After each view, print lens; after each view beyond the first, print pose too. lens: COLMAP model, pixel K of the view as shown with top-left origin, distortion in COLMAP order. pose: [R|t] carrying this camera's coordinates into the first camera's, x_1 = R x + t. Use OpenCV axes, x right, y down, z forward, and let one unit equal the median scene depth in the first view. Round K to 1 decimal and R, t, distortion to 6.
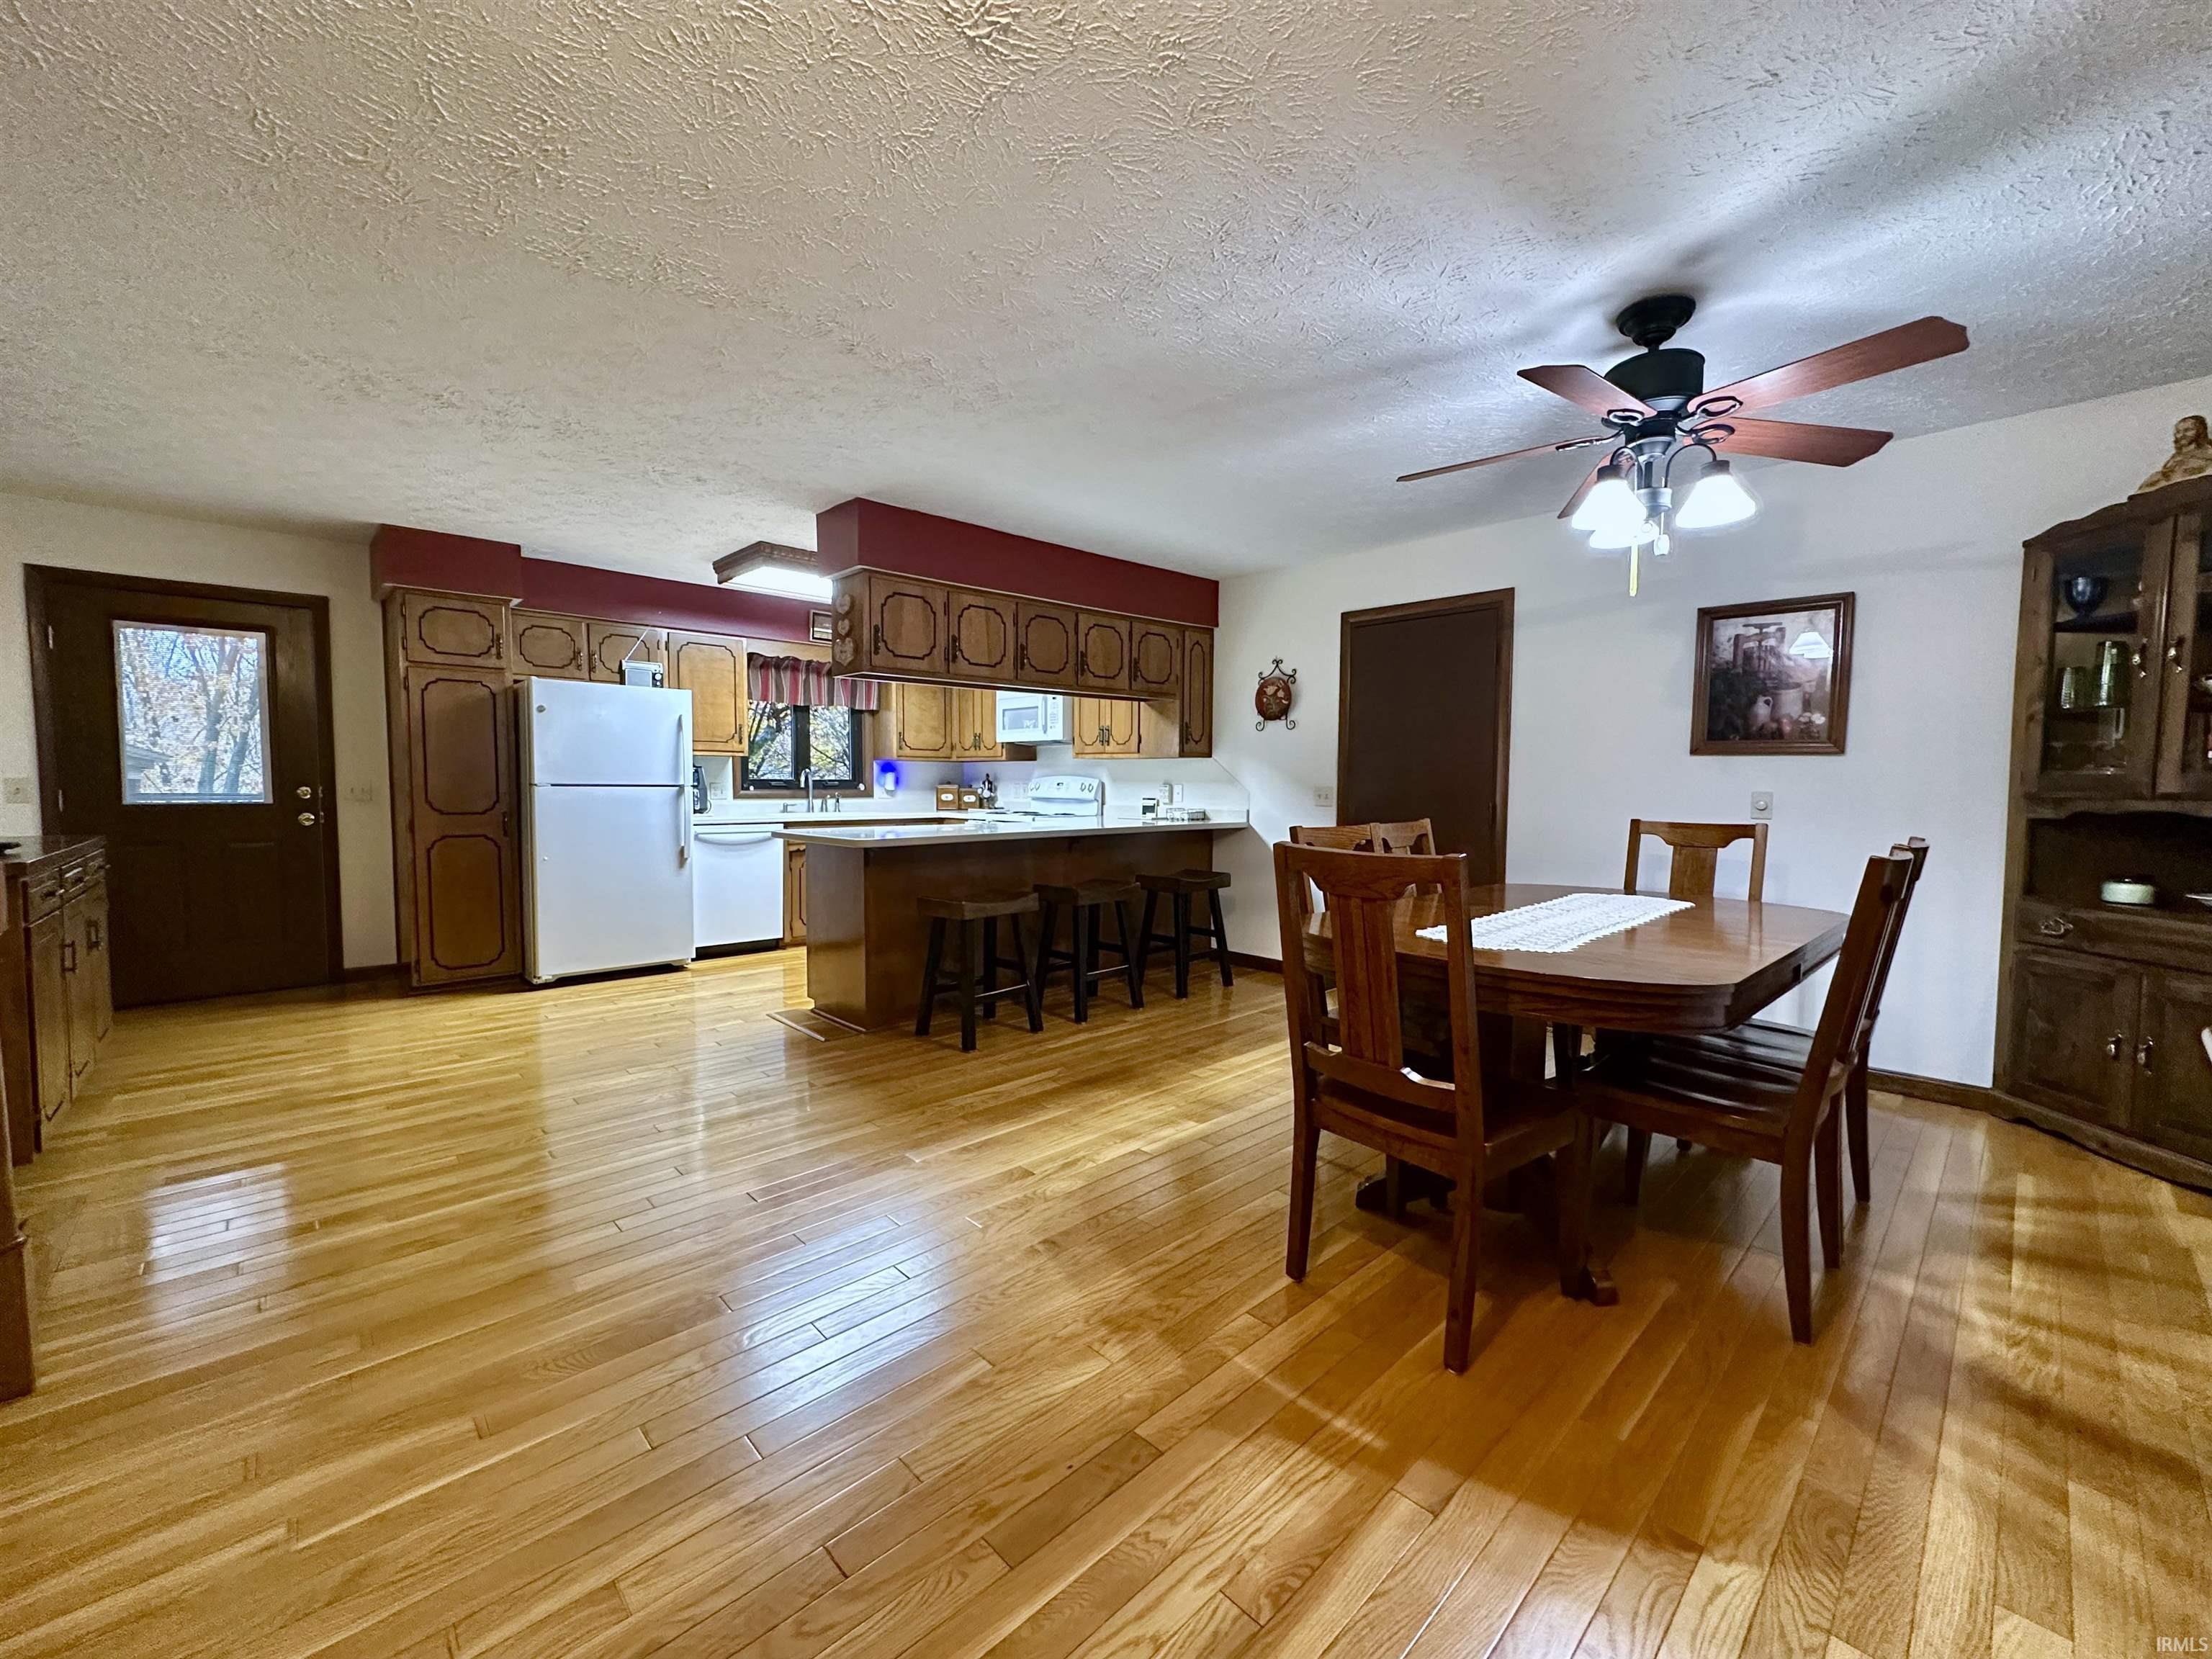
lens RADIAL K [[882.8, 0, 1104.8], [0, 882.8, 829.0], [0, 0, 1]] dist [-0.003792, 0.001122]
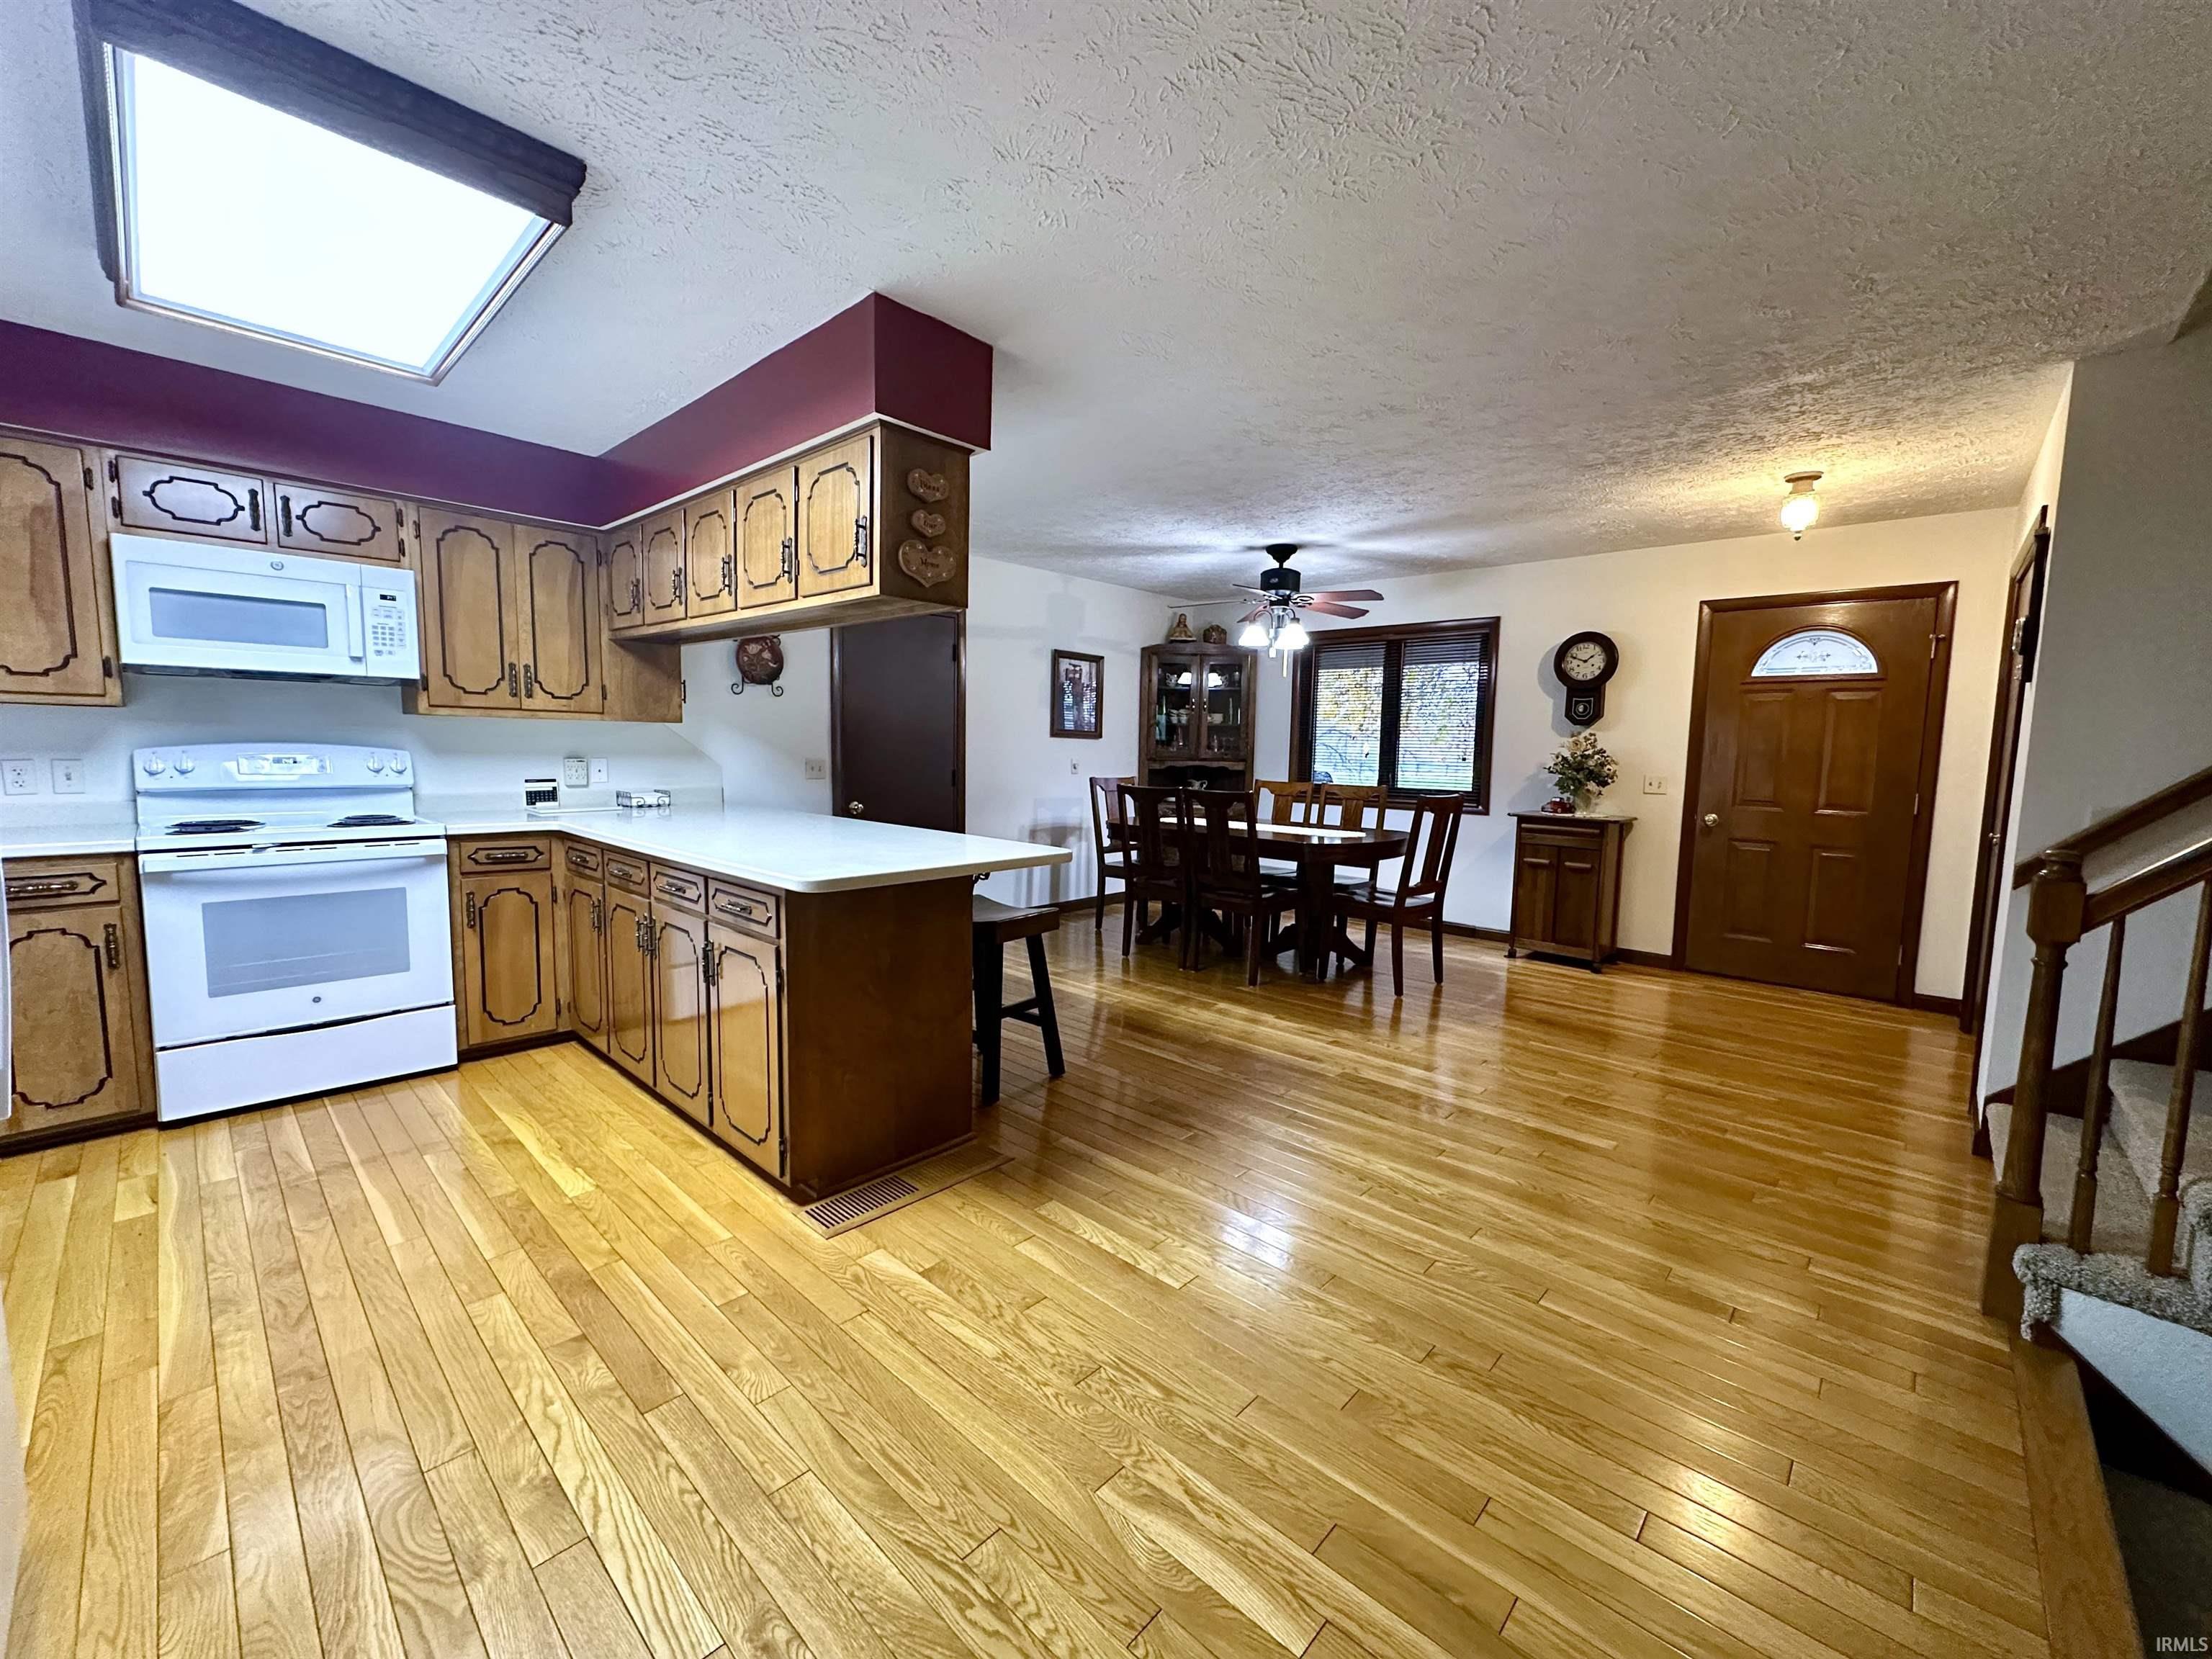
lens RADIAL K [[882.8, 0, 1104.8], [0, 882.8, 829.0], [0, 0, 1]] dist [-0.003792, 0.001122]
pose [[-0.060089, -0.103588, 0.992804, -0.726088], [0.036070, 0.993726, 0.105867, -0.060568], [-0.997541, 0.042172, -0.055976, 0.715701]]
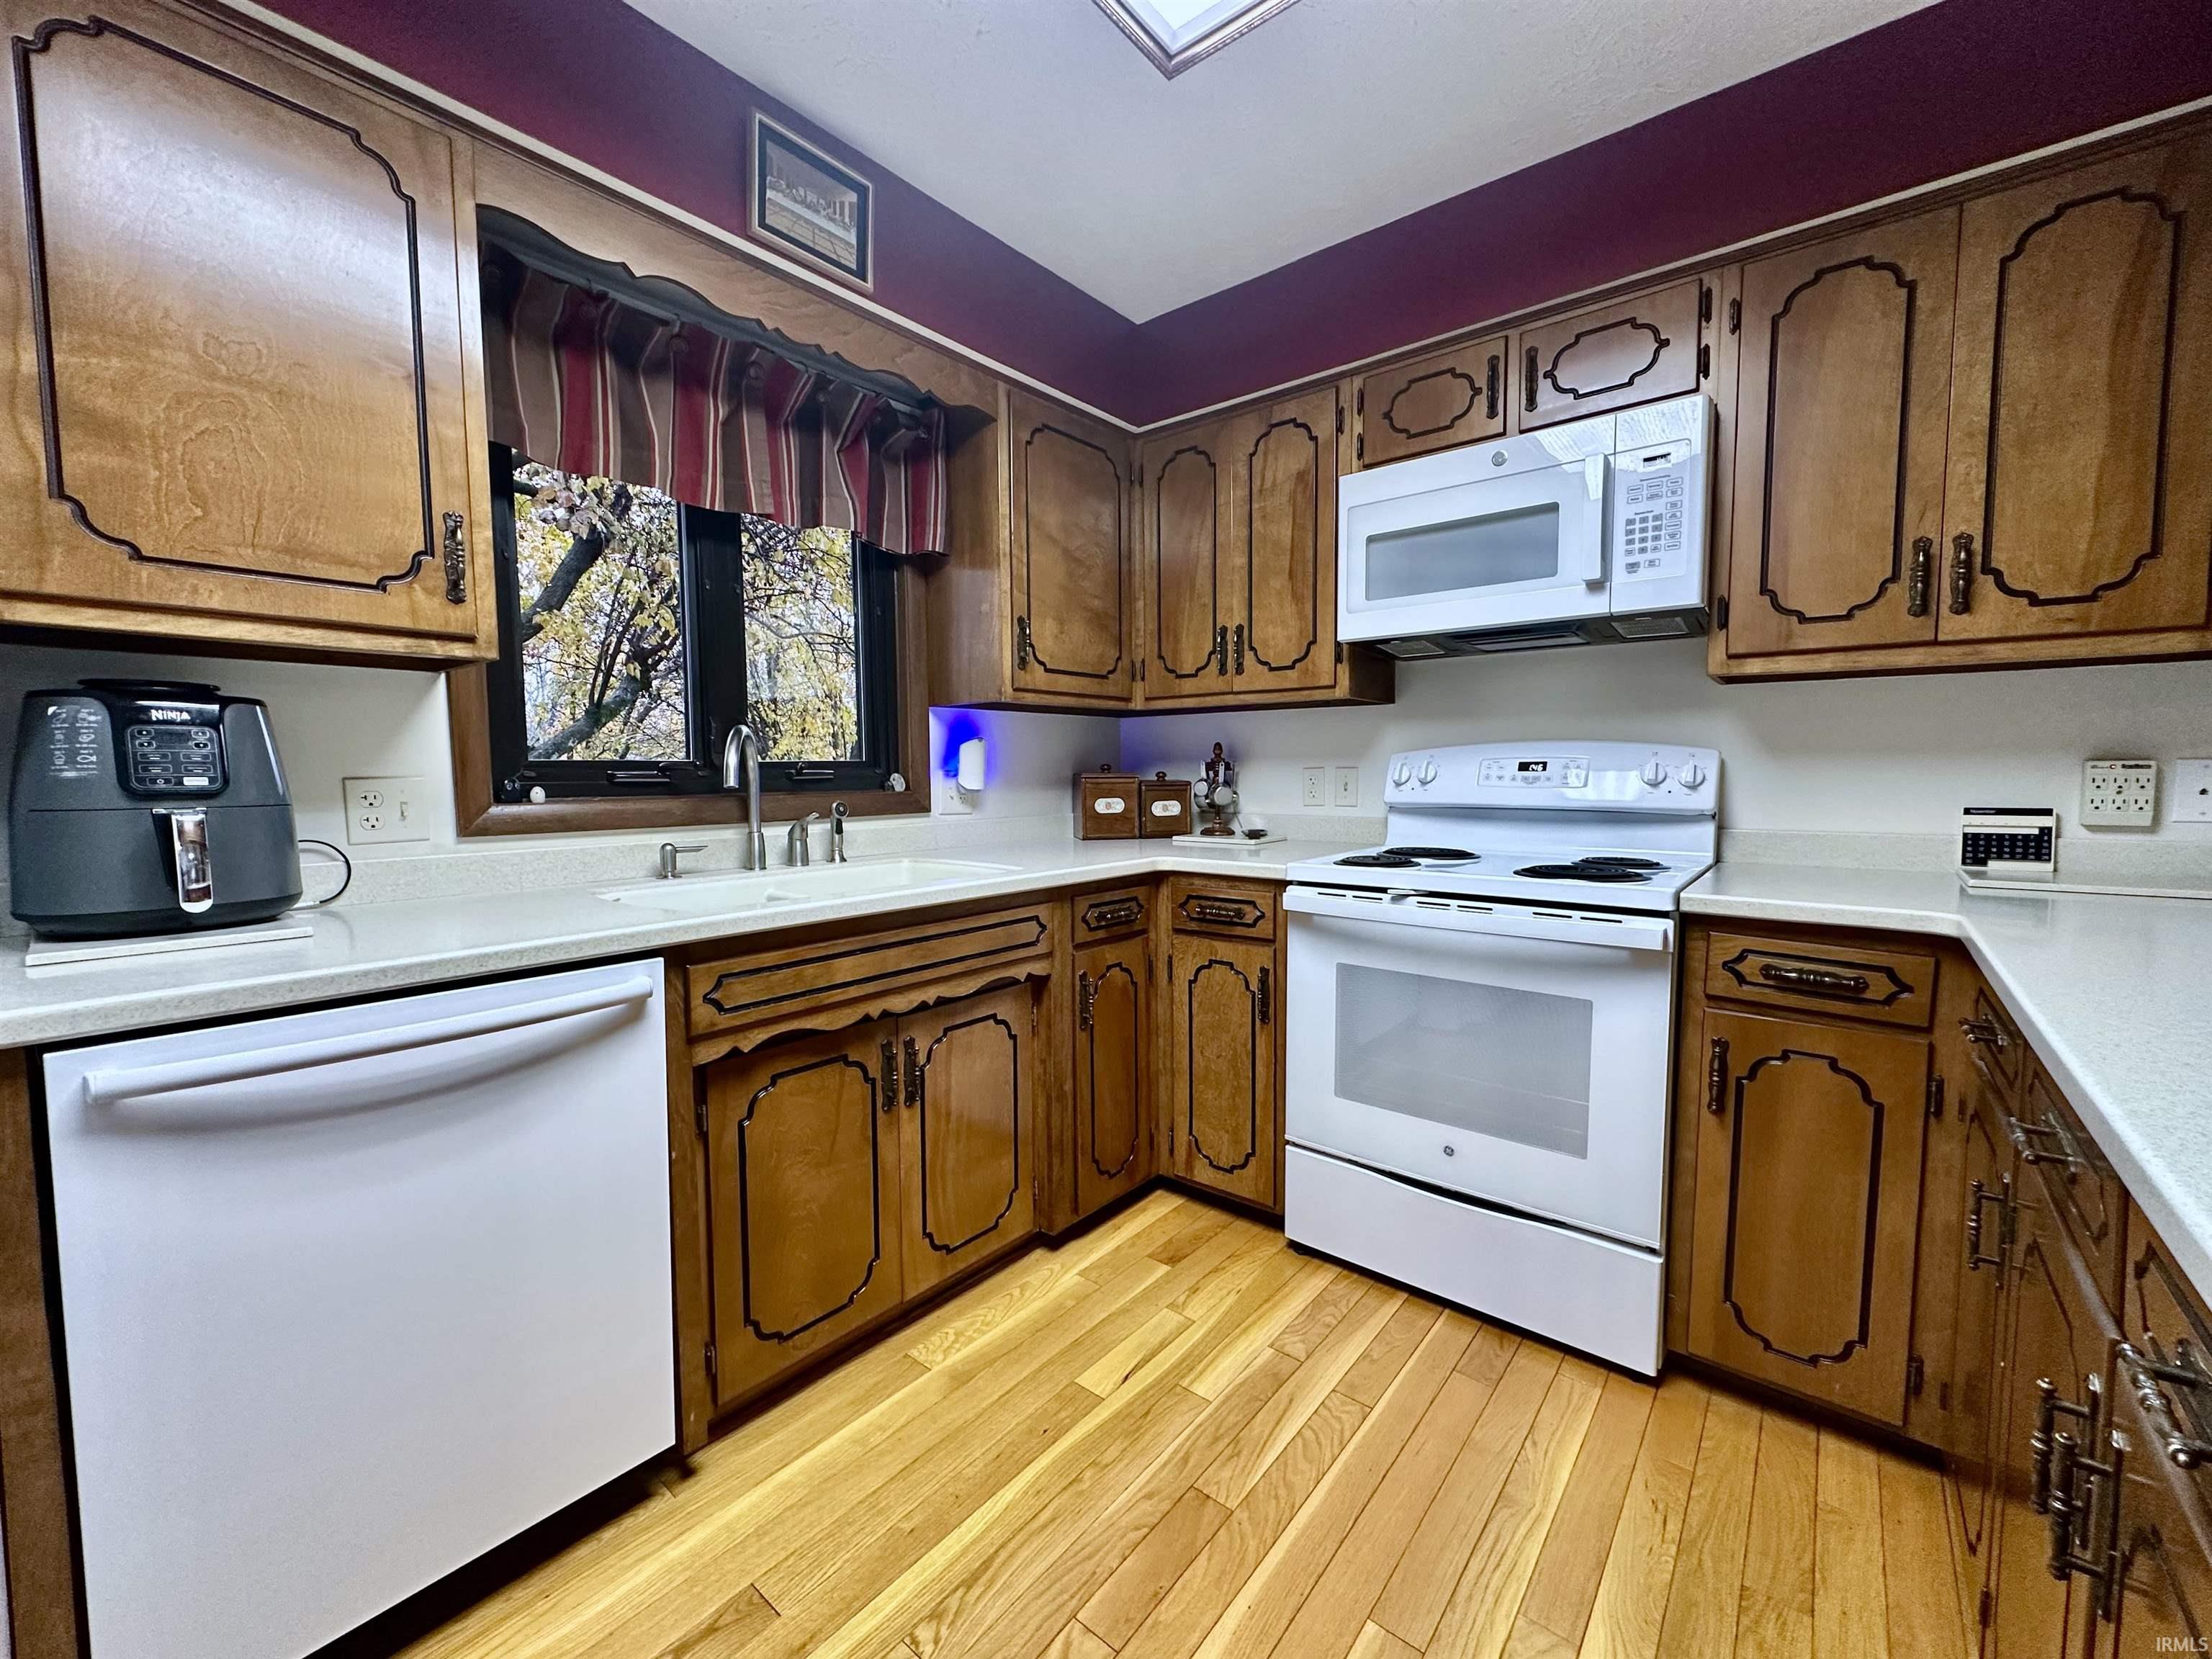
lens RADIAL K [[882.8, 0, 1104.8], [0, 882.8, 829.0], [0, 0, 1]] dist [-0.003792, 0.001122]
pose [[0.992684, -0.021546, 0.118805, -0.316730], [0.020022, 0.999701, 0.014011, -0.044037], [-0.119071, -0.011530, 0.992819, 0.867396]]
